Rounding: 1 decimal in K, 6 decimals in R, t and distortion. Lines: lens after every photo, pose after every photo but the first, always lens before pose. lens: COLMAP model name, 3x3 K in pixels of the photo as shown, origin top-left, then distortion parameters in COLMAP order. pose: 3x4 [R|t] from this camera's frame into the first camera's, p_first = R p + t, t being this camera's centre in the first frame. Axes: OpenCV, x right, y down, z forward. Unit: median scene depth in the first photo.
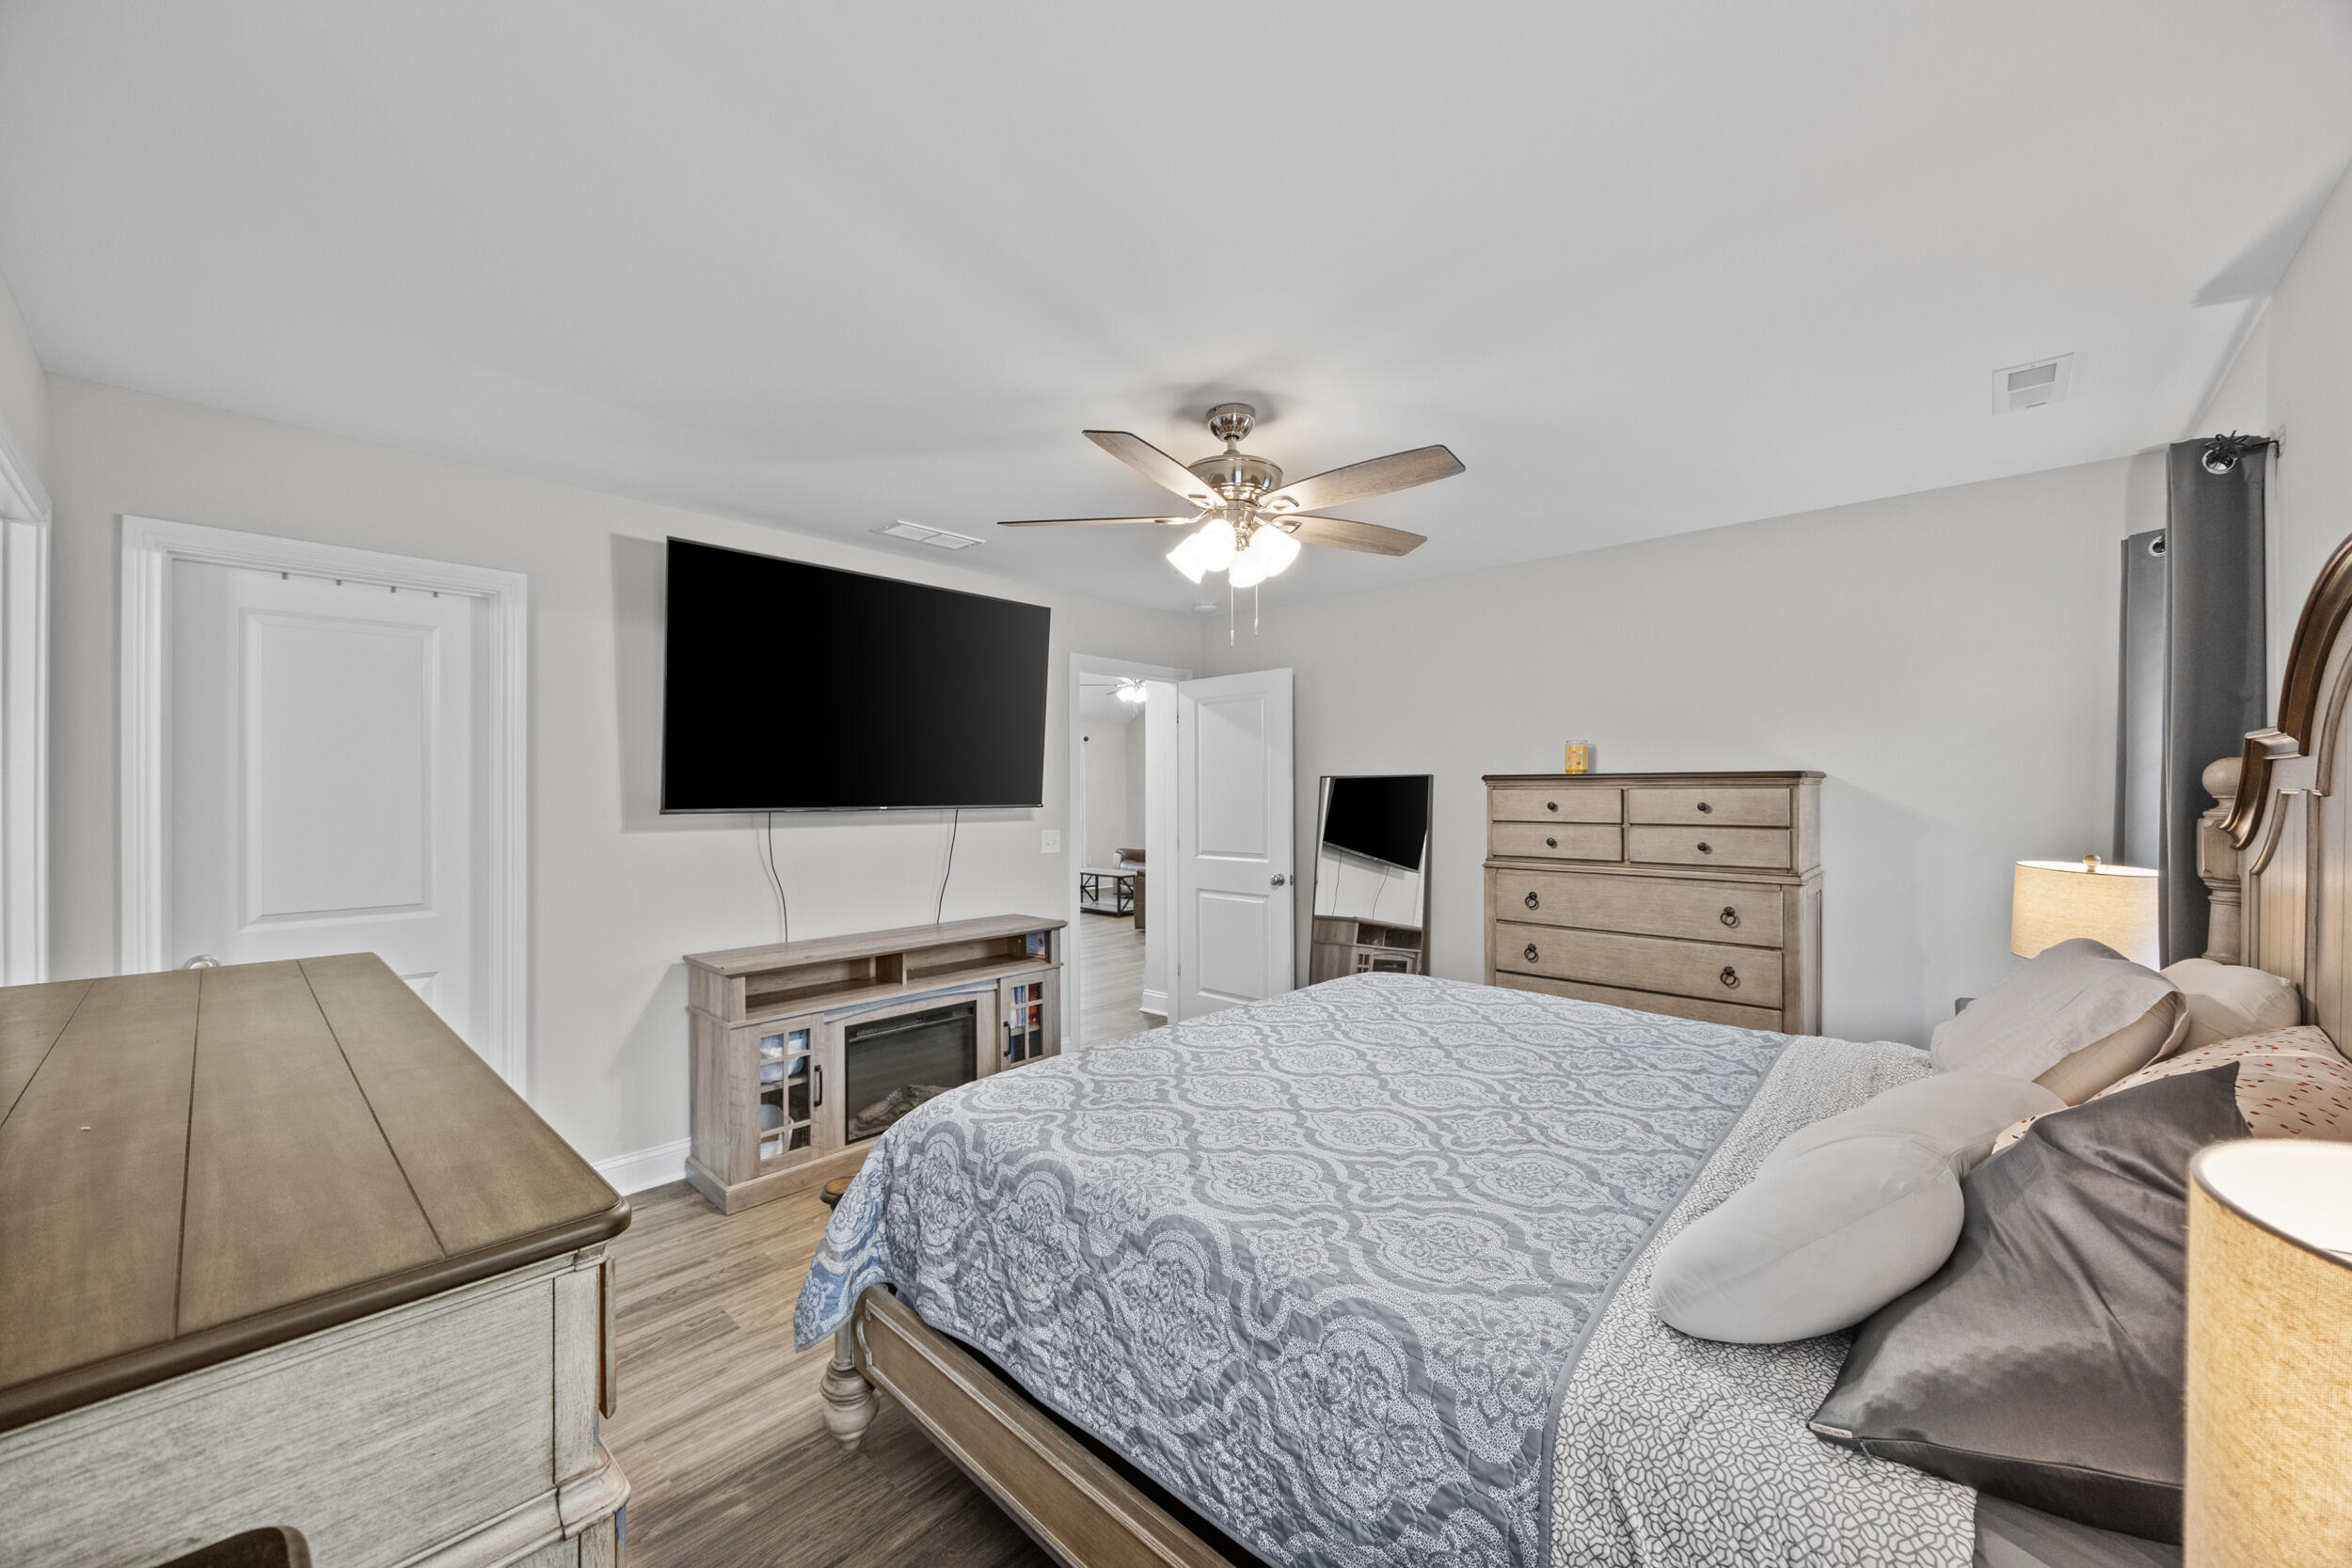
lens RADIAL K [[906.6, 0, 1176.0], [0, 906.6, 784.0], [0, 0, 1]] dist [0.000555, 0.000081]
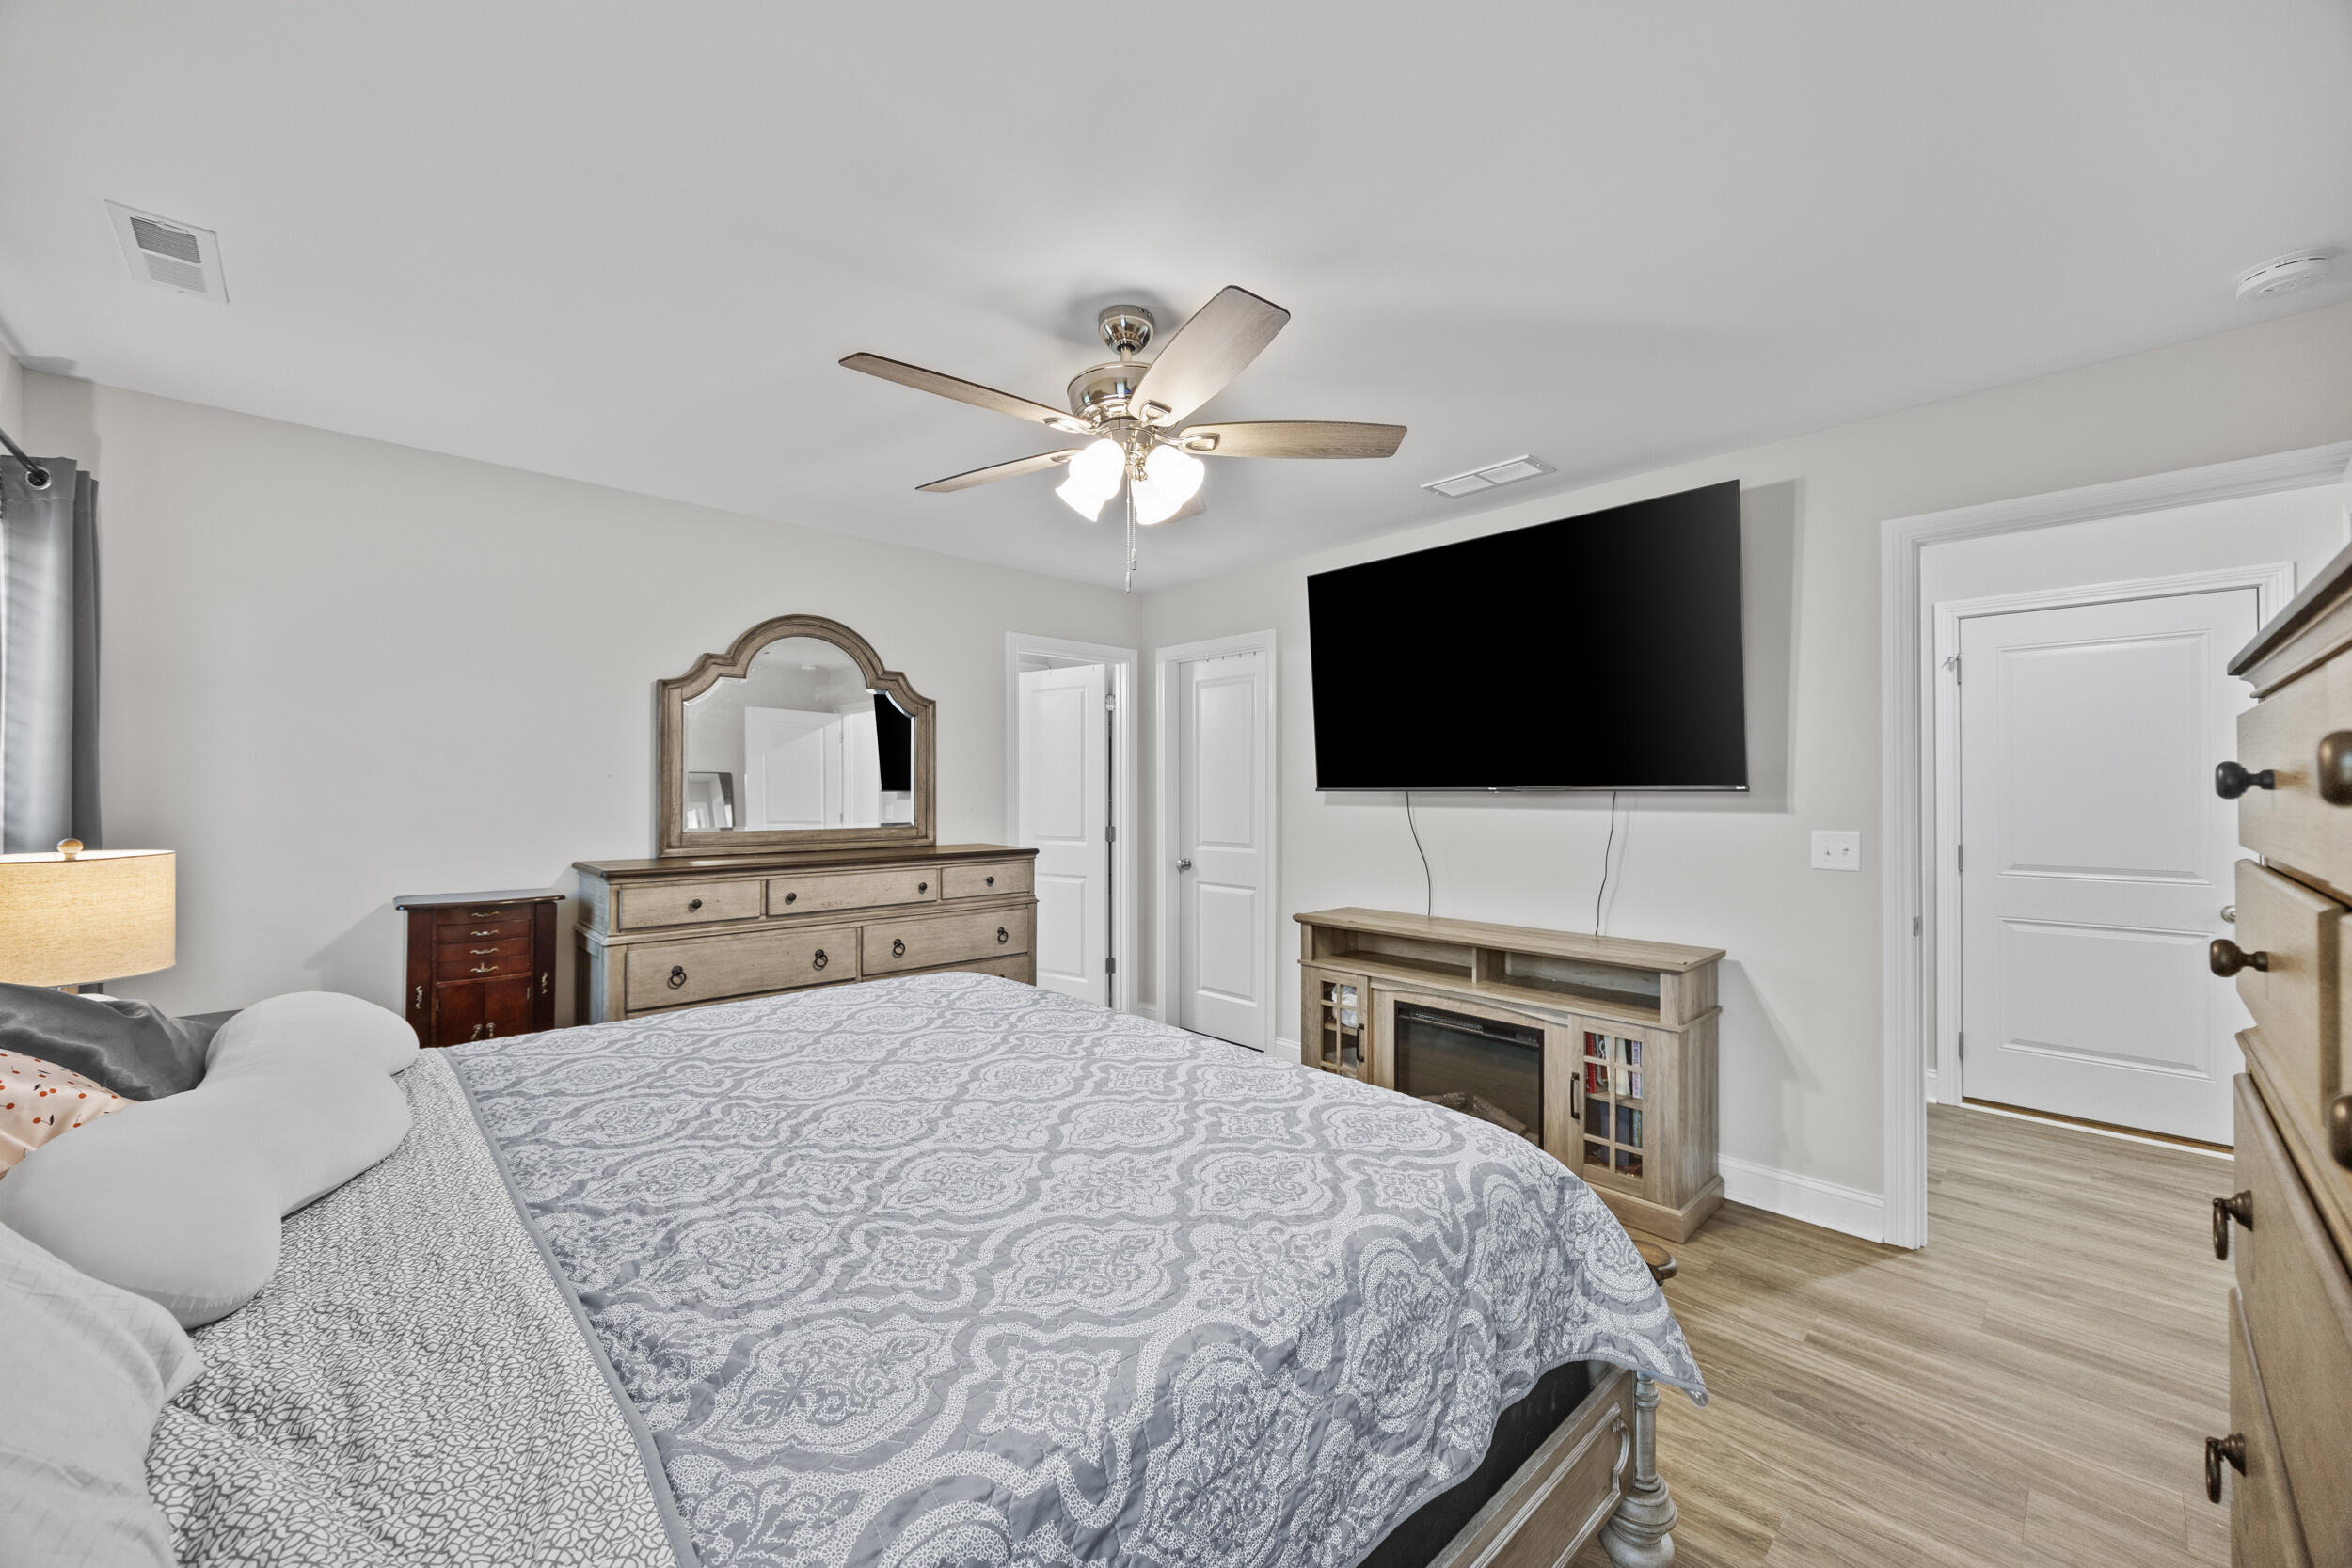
lens RADIAL K [[888.2, 0, 1164.3], [0, 888.2, 782.1], [0, 0, 1]] dist [0.001459, 0.000179]
pose [[-0.078099, 0.006835, -0.996922, 0.658648], [0.020691, 0.999772, 0.005234, 0.008080], [0.996731, -0.020218, -0.078223, 0.817342]]
